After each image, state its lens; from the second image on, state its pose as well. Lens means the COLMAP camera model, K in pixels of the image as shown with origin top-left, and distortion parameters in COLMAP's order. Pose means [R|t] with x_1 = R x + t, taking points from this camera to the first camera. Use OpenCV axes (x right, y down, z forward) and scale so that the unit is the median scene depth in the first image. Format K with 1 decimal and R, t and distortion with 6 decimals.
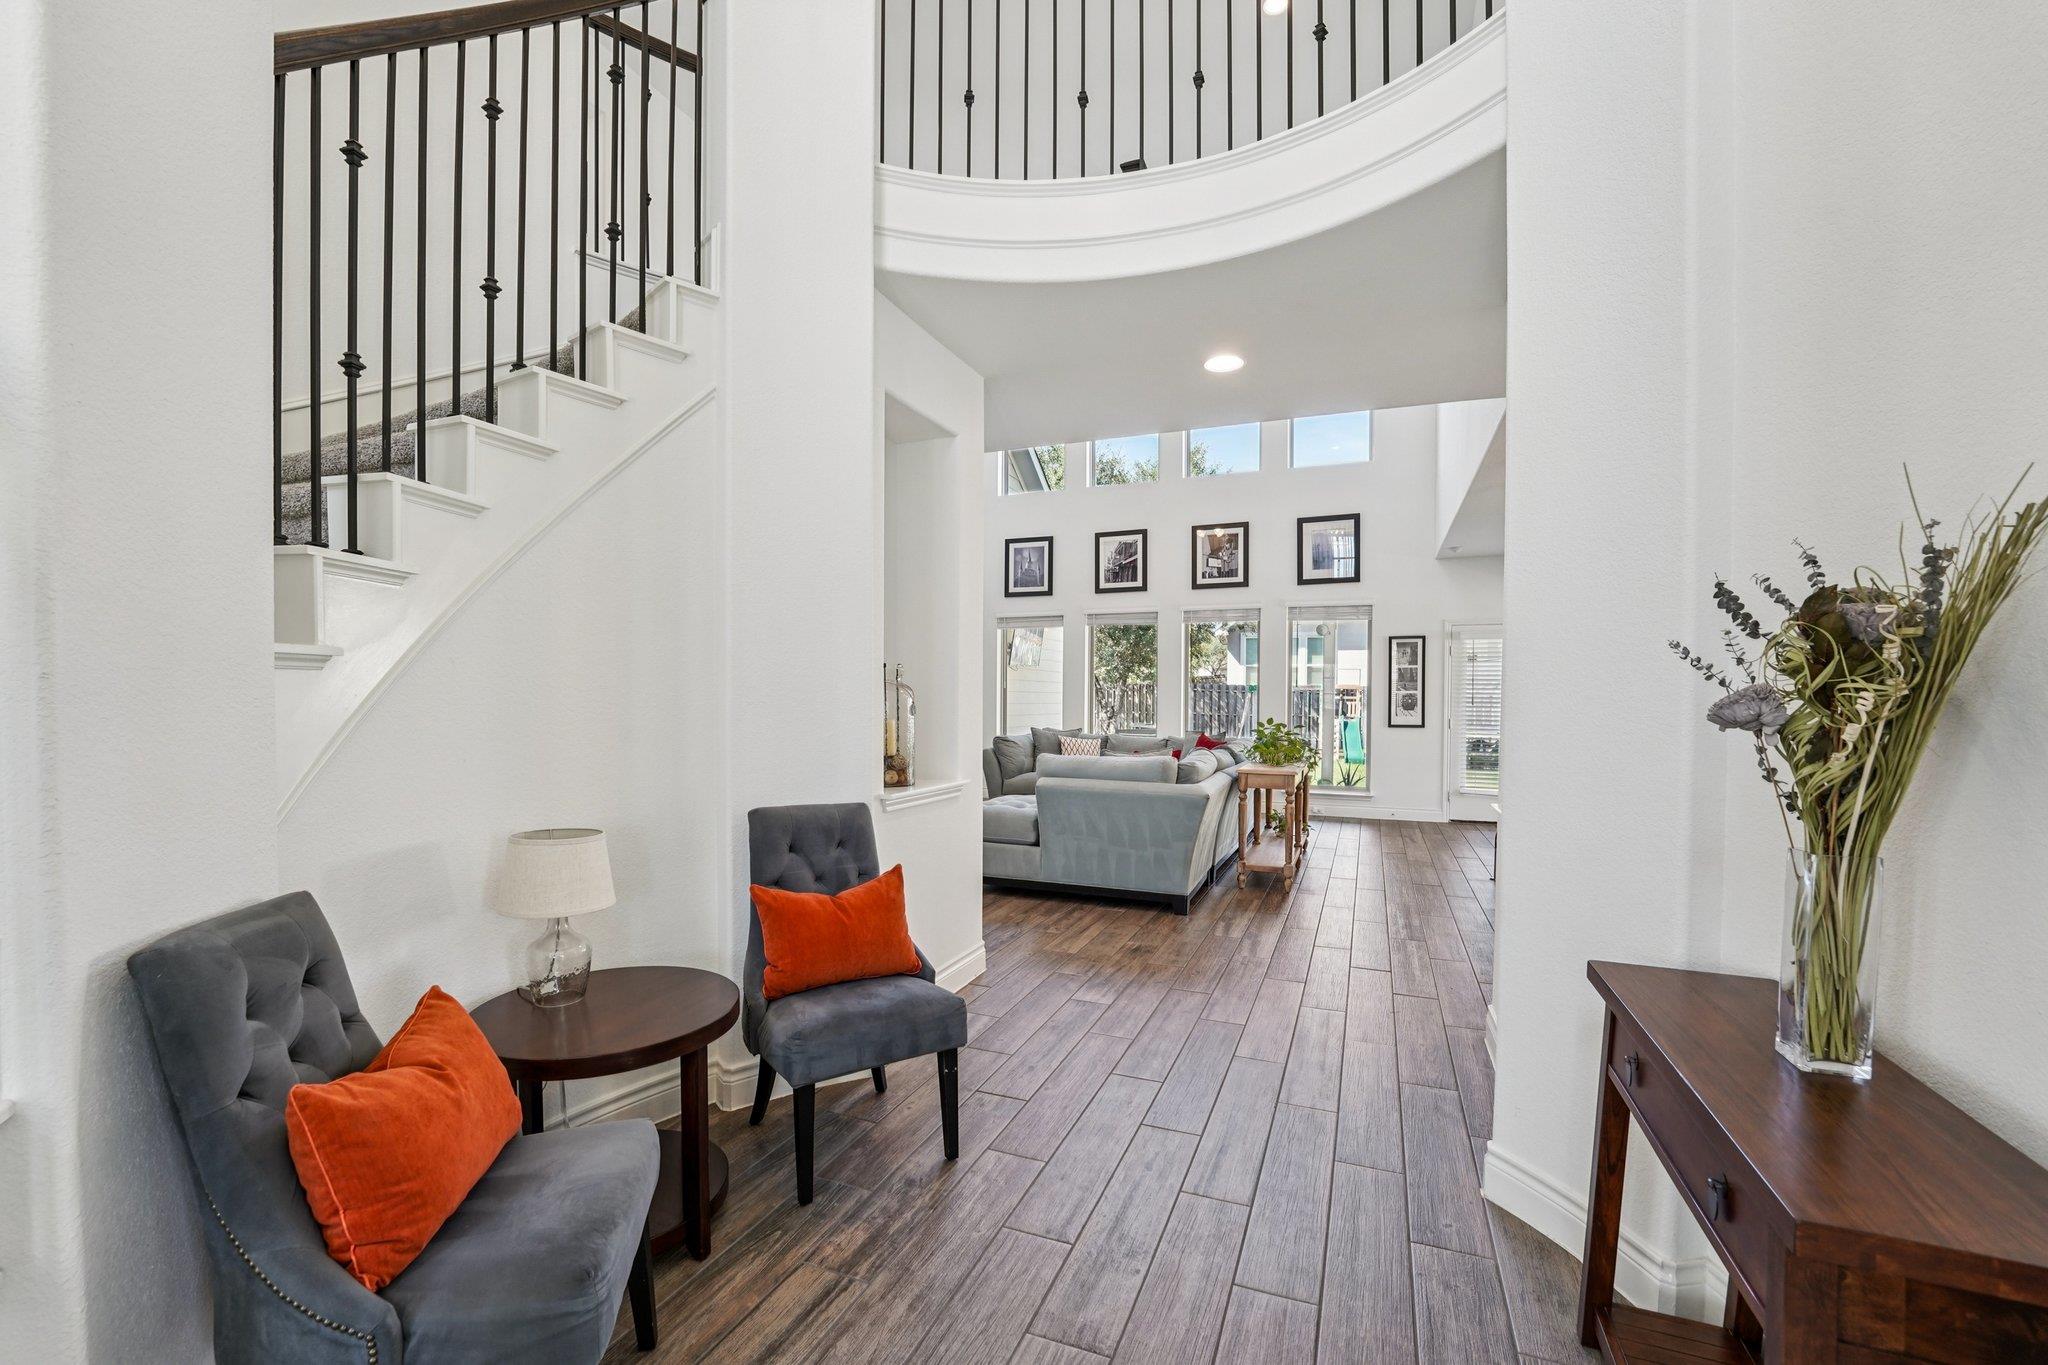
lens RADIAL K [[841.7, 0, 1033.2], [0, 841.7, 719.0], [0, 0, 1]] dist [-0.032030, 0.003732]
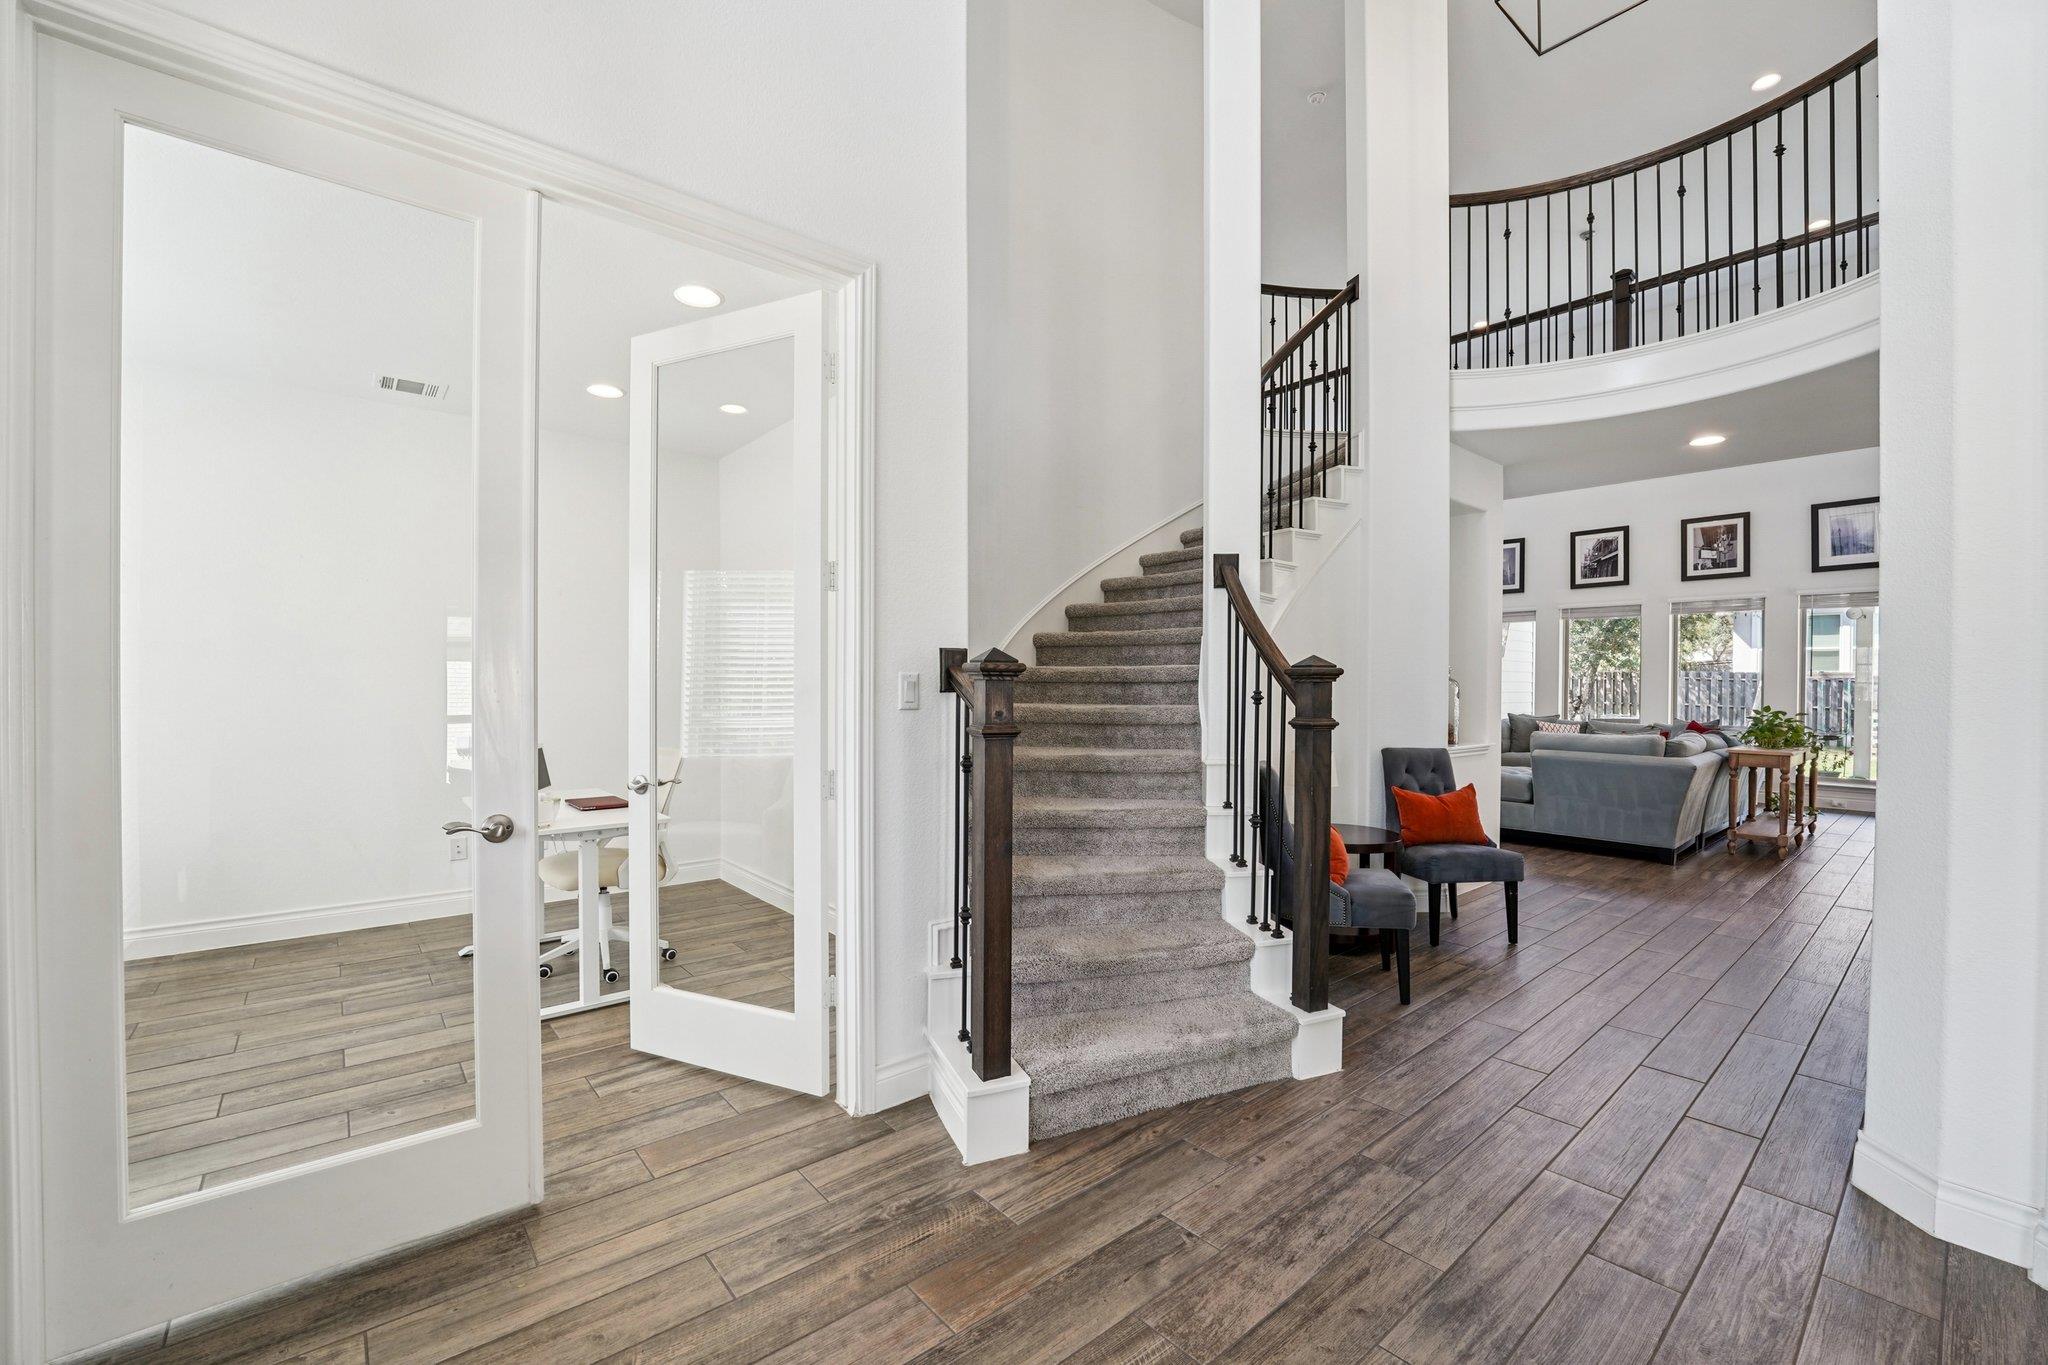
lens RADIAL K [[841.7, 0, 1017.4], [0, 841.7, 693.9], [0, 0, 1]] dist [-0.032030, 0.003732]
pose [[0.881058, 0.004997, -0.472981, -0.077402], [-0.012730, 0.999832, -0.013150, 0.010446], [0.472836, 0.017607, 0.880974, -0.432221]]
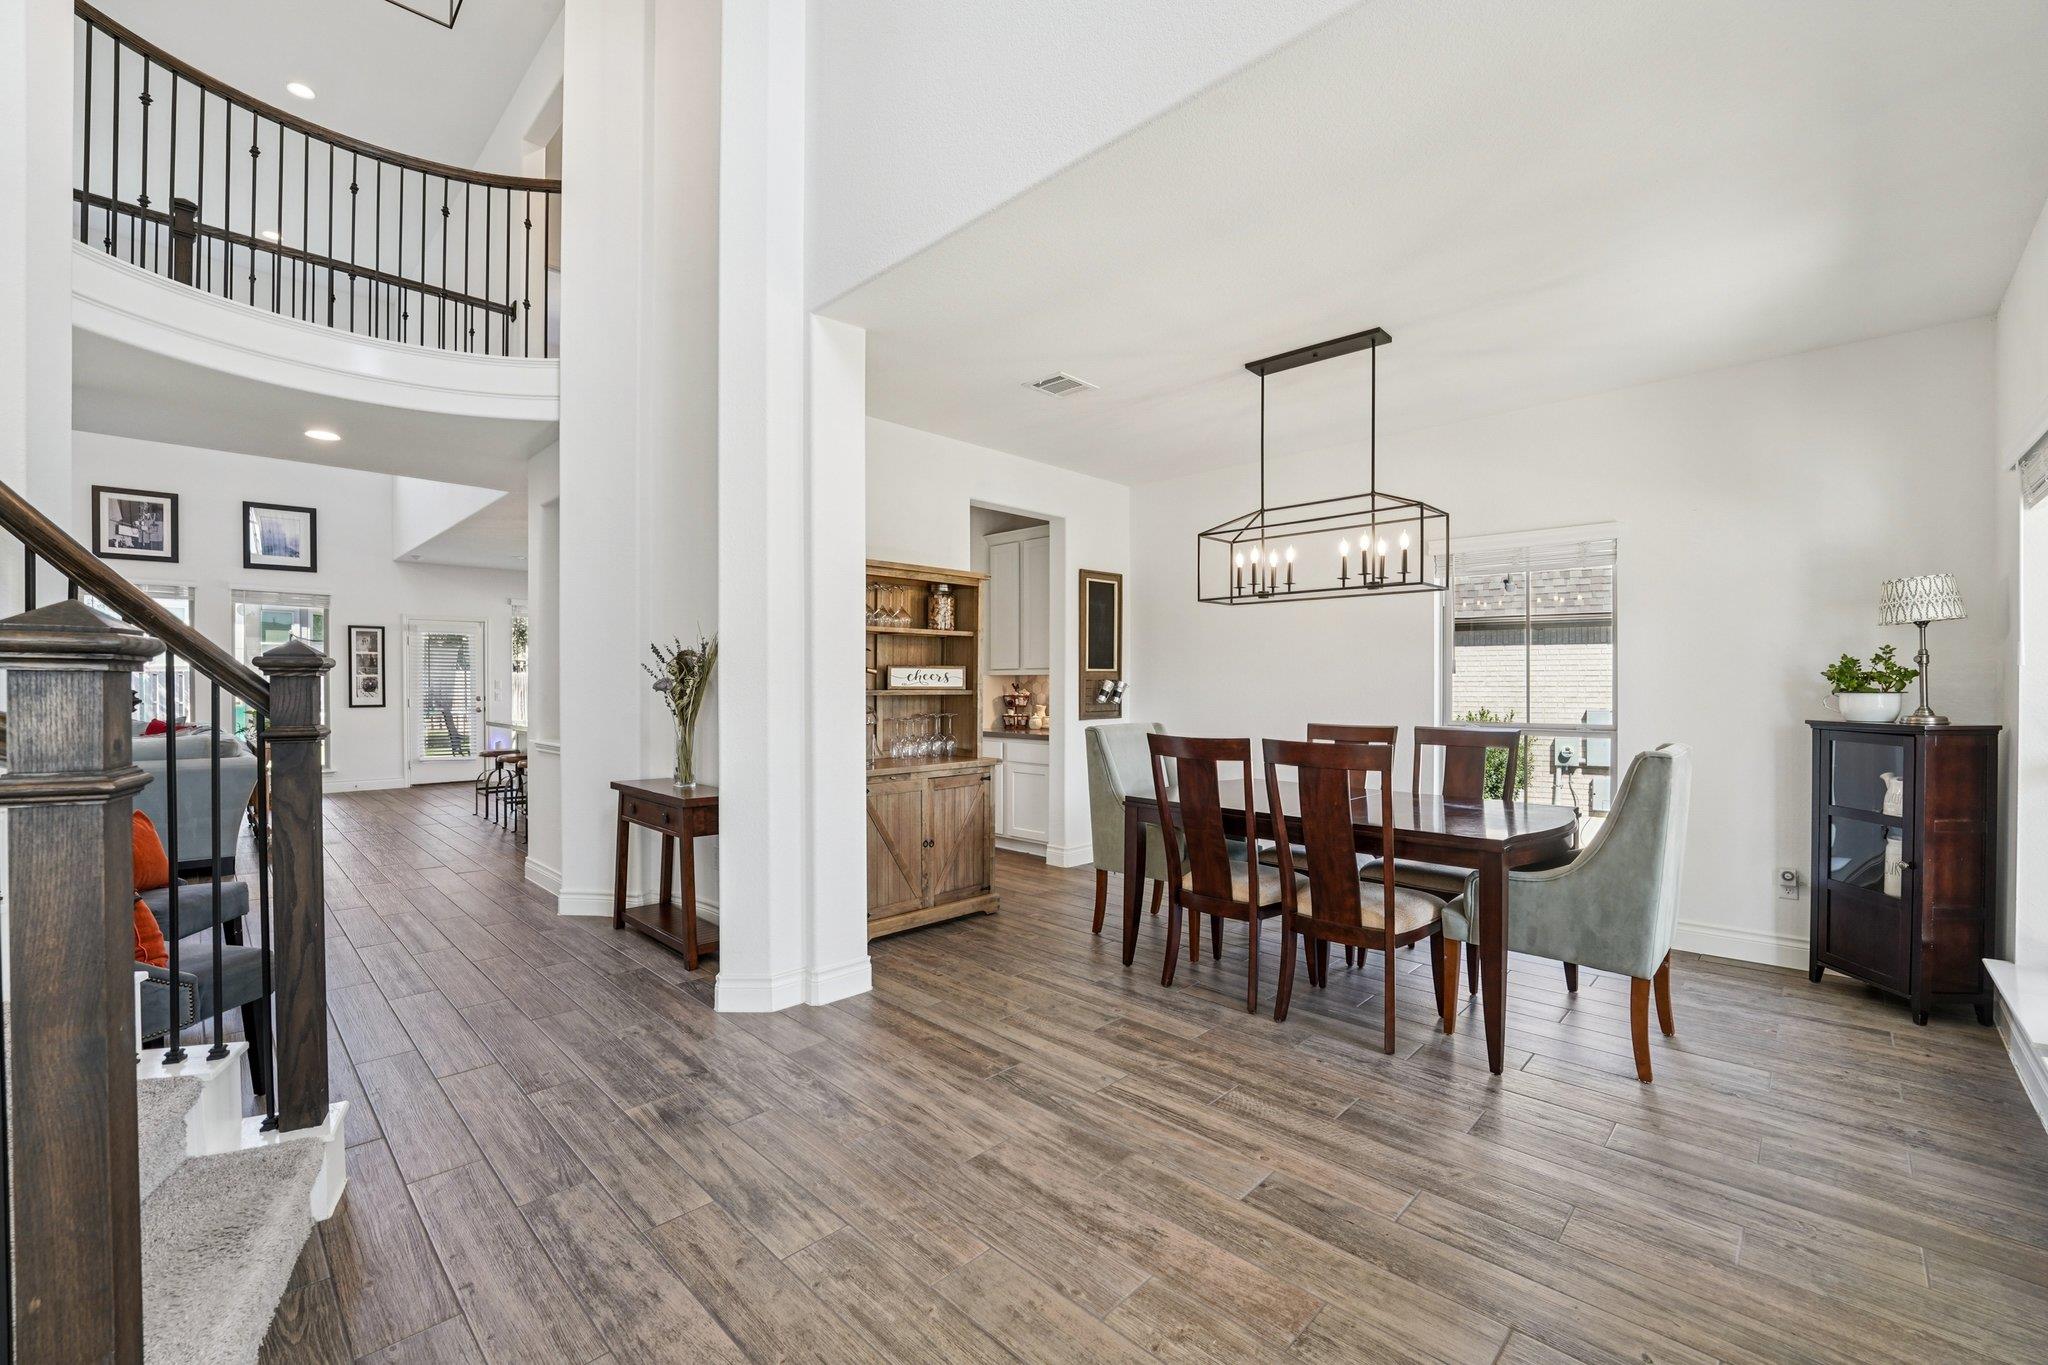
lens RADIAL K [[841.7, 0, 1014.2], [0, 841.7, 688.4], [0, 0, 1]] dist [-0.032030, 0.003732]
pose [[0.386295, -0.009139, 0.922330, -0.355912], [0.023360, 0.999727, 0.000122, 0.007276], [-0.922080, 0.021499, 0.386403, -0.337359]]
